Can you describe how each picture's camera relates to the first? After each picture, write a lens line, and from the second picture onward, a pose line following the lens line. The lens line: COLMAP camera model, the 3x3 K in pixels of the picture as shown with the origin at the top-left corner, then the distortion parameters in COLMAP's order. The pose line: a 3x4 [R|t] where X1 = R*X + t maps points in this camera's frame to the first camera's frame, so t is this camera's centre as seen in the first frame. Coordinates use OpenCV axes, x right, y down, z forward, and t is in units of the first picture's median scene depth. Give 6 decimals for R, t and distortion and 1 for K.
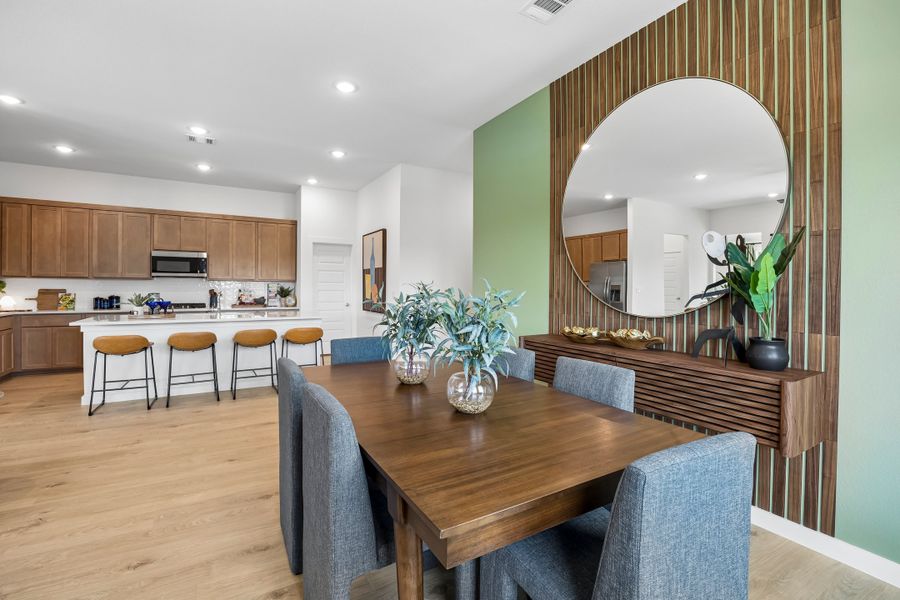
lens RADIAL K [[398.0, 0, 443.2], [0, 398.0, 291.2], [0, 0, 1]] dist [-0.020982, 0.000009]
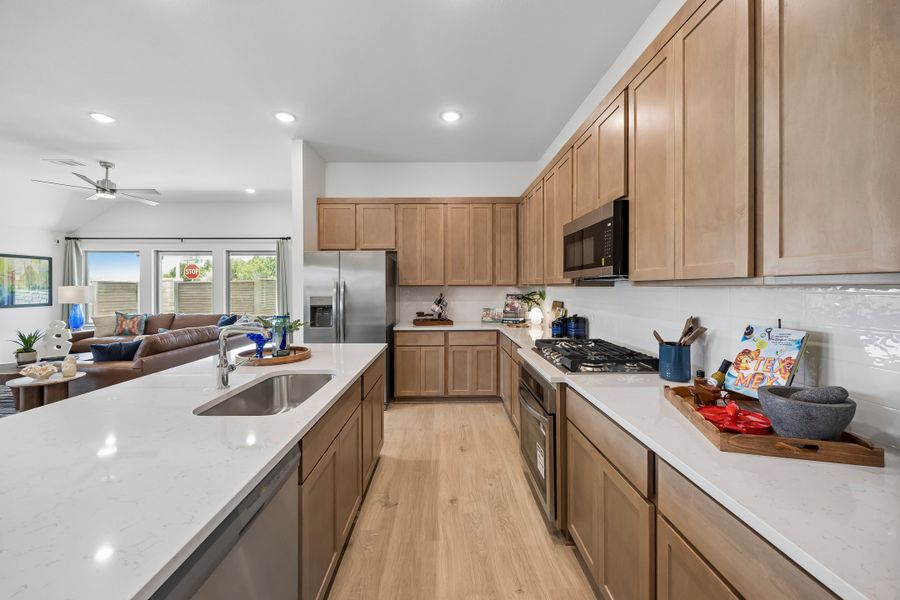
lens RADIAL K [[350.6, 0, 446.4], [0, 350.6, 286.7], [0, 0, 1]] dist [-0.002089, -0.000265]
pose [[-0.489675, -0.006637, -0.871880, -0.324815], [-0.007406, 0.999967, -0.003452, -0.029162], [0.871874, 0.004767, -0.489708, 1.141188]]
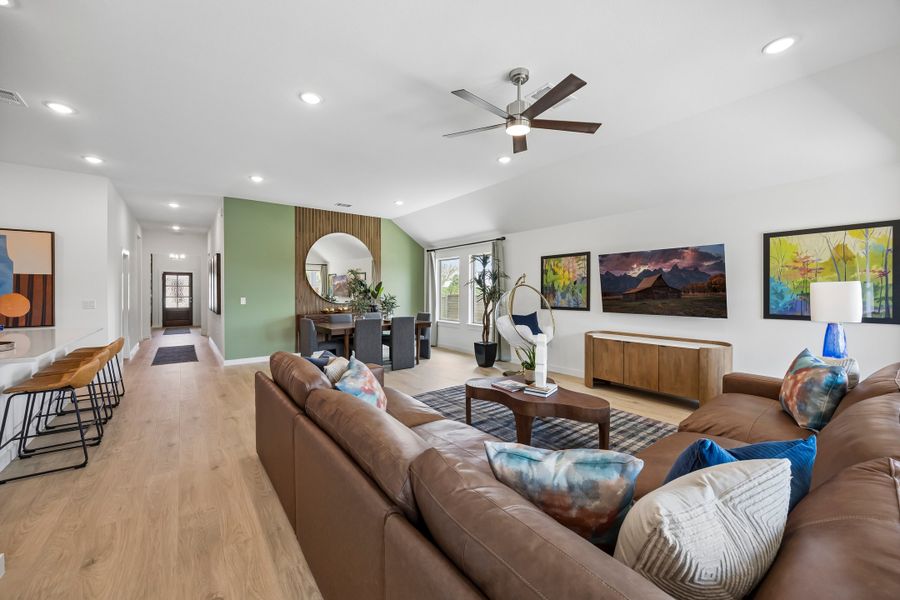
lens RADIAL K [[350.6, 0, 446.4], [0, 350.6, 286.7], [0, 0, 1]] dist [-0.002089, -0.000265]
pose [[-0.130559, 0.005277, 0.991426, -1.095200], [0.009129, 0.999950, -0.004120, -0.022832], [-0.991399, 0.008513, -0.130601, 0.232810]]
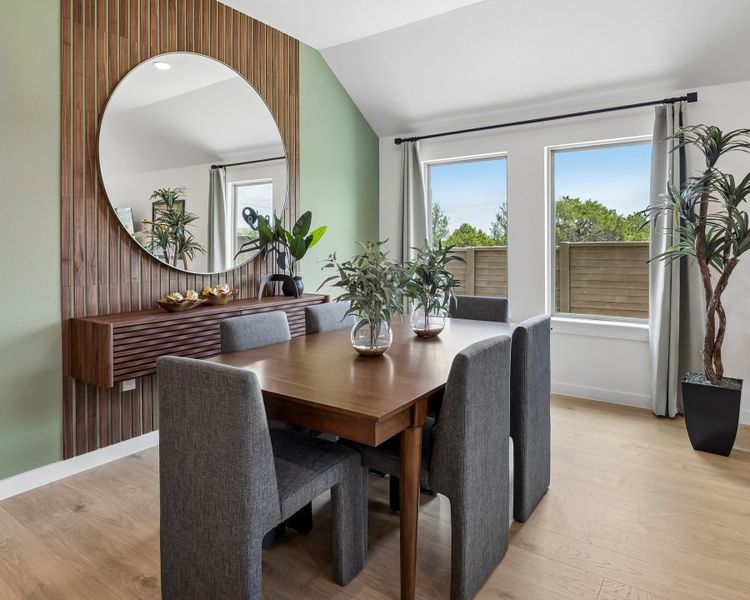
lens RADIAL K [[489.9, 0, 371.9], [0, 489.9, 244.0], [0, 0, 1]] dist [-0.006468, -0.002545]
pose [[-0.424008, -0.001670, 0.905657, -0.380001], [0.009363, 0.999937, 0.006227, -0.007951], [-0.905610, 0.011120, -0.423966, 0.517405]]
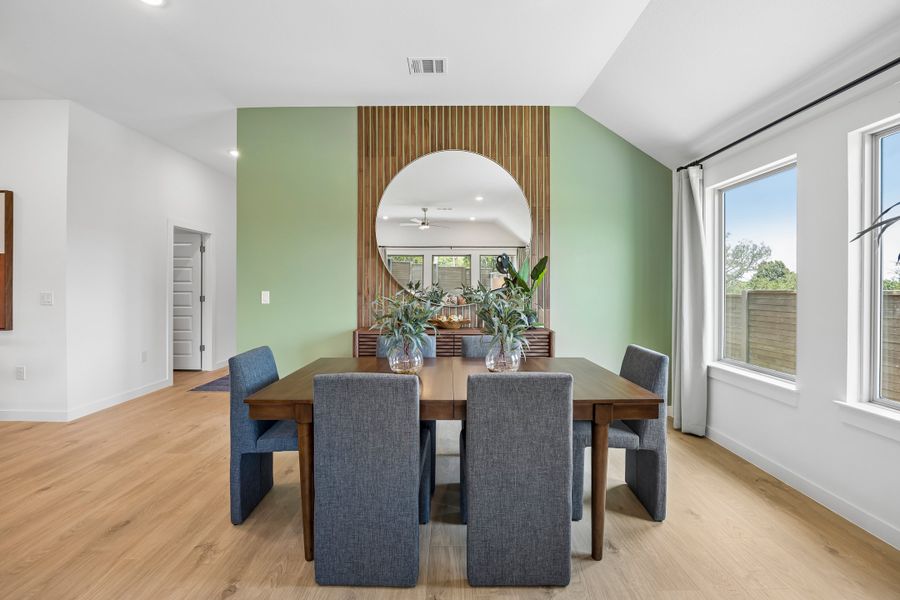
lens RADIAL K [[392.7, 0, 448.0], [0, 392.7, 288.6], [0, 0, 1]] dist [-0.018303, 0.000067]
pose [[0.500319, -0.009709, 0.865787, -0.335329], [0.009805, 0.999937, 0.005548, -0.003956], [-0.865786, 0.005713, 0.500383, 0.128680]]
